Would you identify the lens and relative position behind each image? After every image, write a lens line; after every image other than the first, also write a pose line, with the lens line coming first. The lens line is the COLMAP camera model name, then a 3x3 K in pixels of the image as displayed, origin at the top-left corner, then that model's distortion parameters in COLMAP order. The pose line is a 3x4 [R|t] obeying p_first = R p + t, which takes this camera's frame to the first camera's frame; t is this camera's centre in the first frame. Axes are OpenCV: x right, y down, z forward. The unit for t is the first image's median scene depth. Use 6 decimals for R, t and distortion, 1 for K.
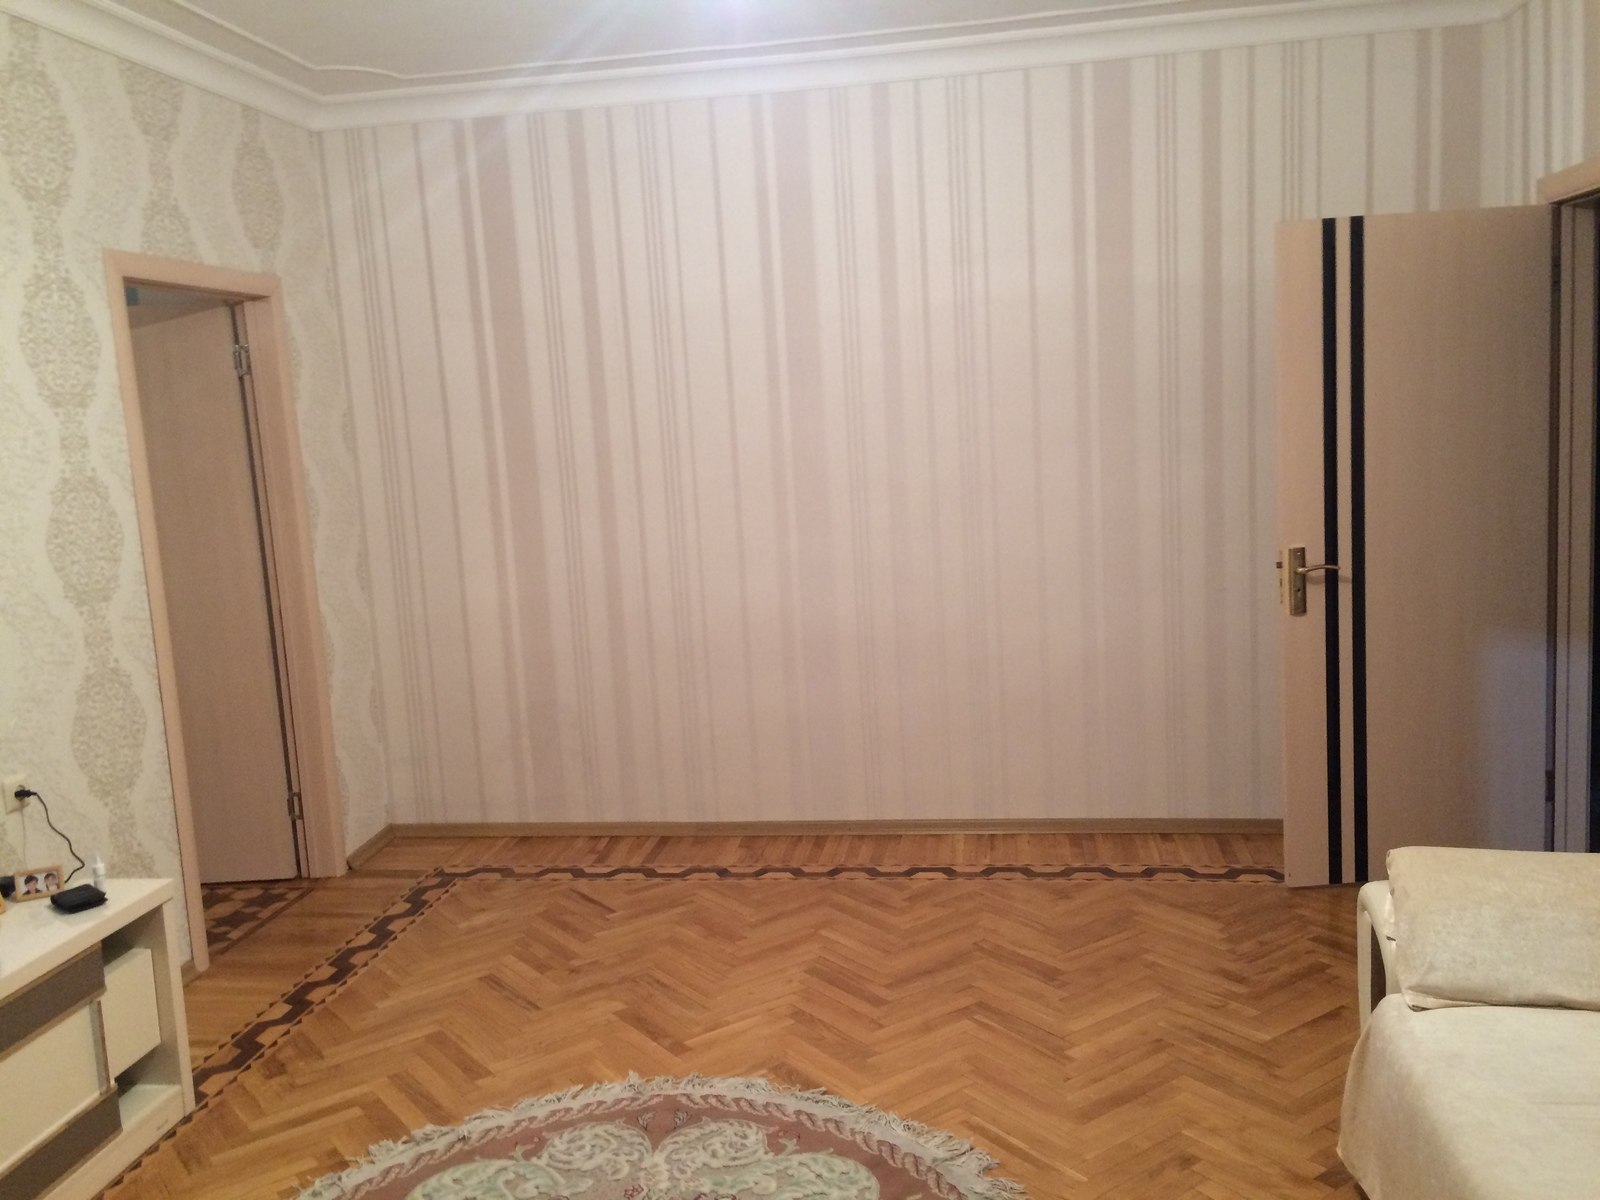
lens RADIAL K [[1366.6, 0, 790.3], [0, 1366.6, 600.3], [0, 0, 1]] dist [0.101071, -0.135556]
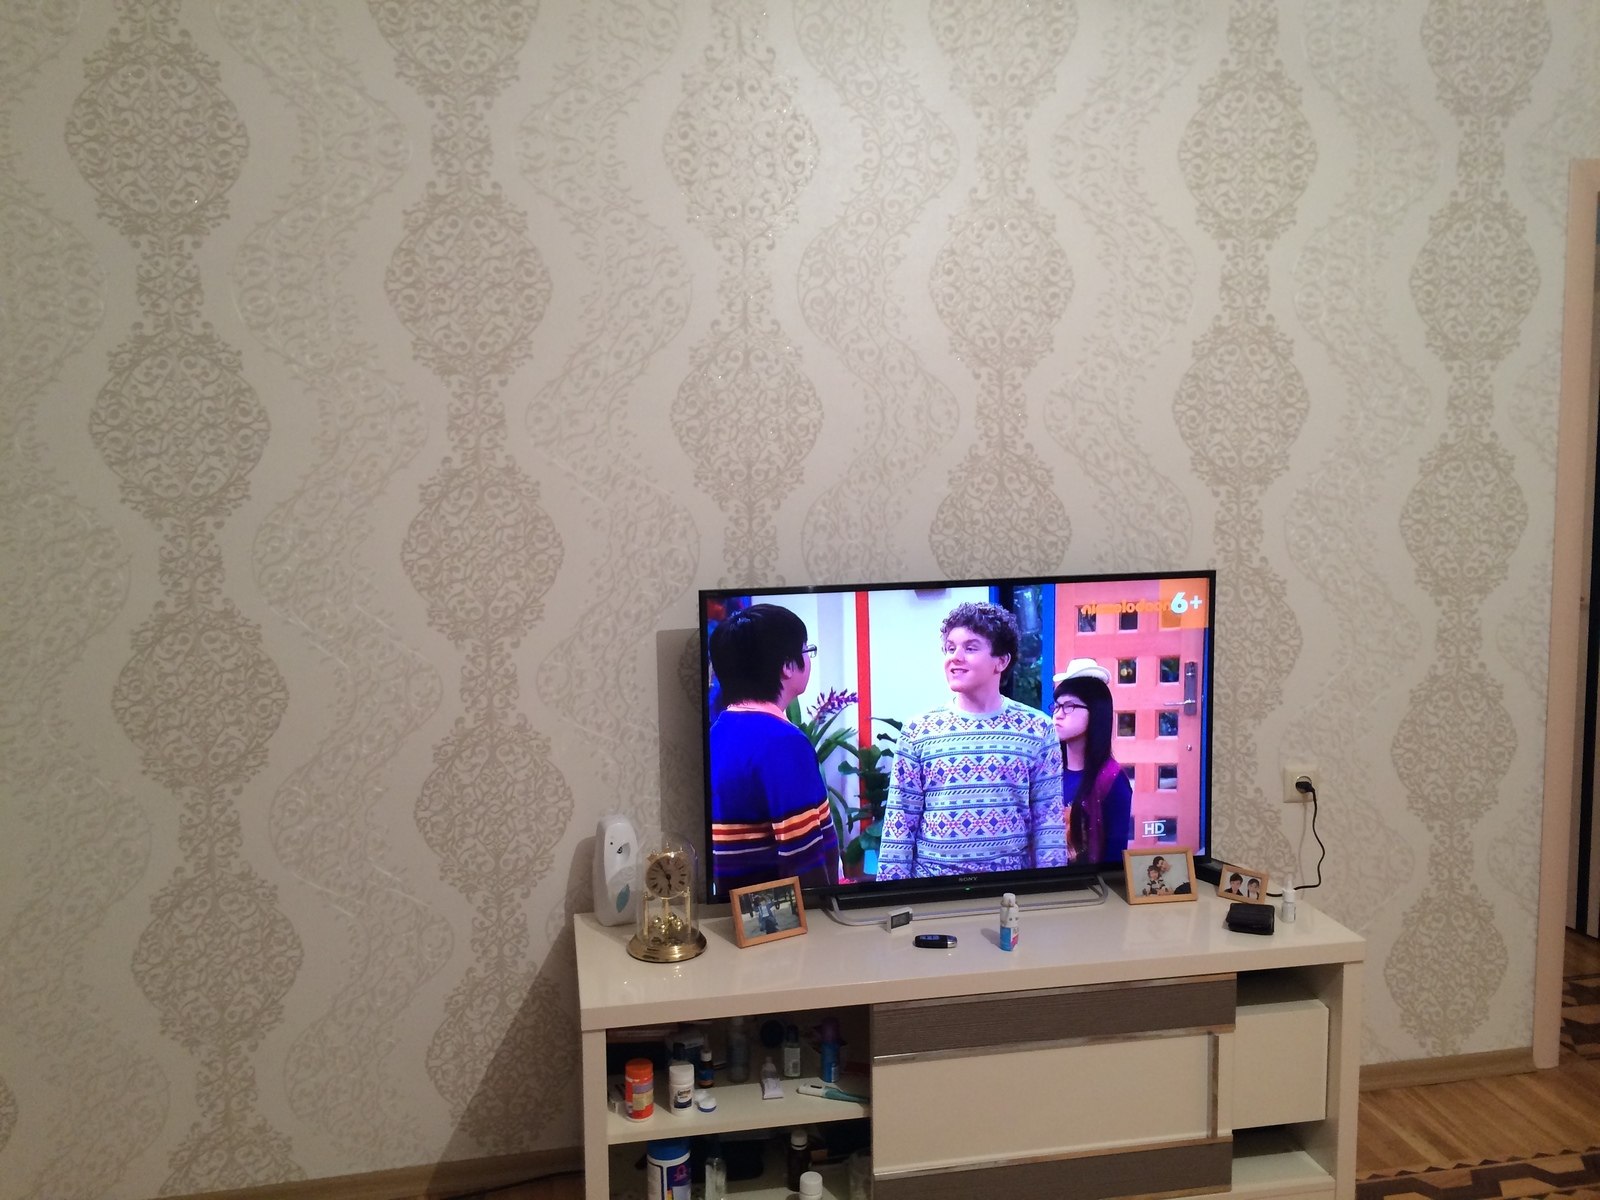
lens RADIAL K [[1366.6, 0, 790.3], [0, 1366.6, 600.3], [0, 0, 1]] dist [0.101071, -0.135556]
pose [[0.325587, 0.164229, -0.931140, 0.158154], [-0.126491, 0.983513, 0.129236, -0.053685], [0.937013, 0.075703, 0.340993, 0.346838]]
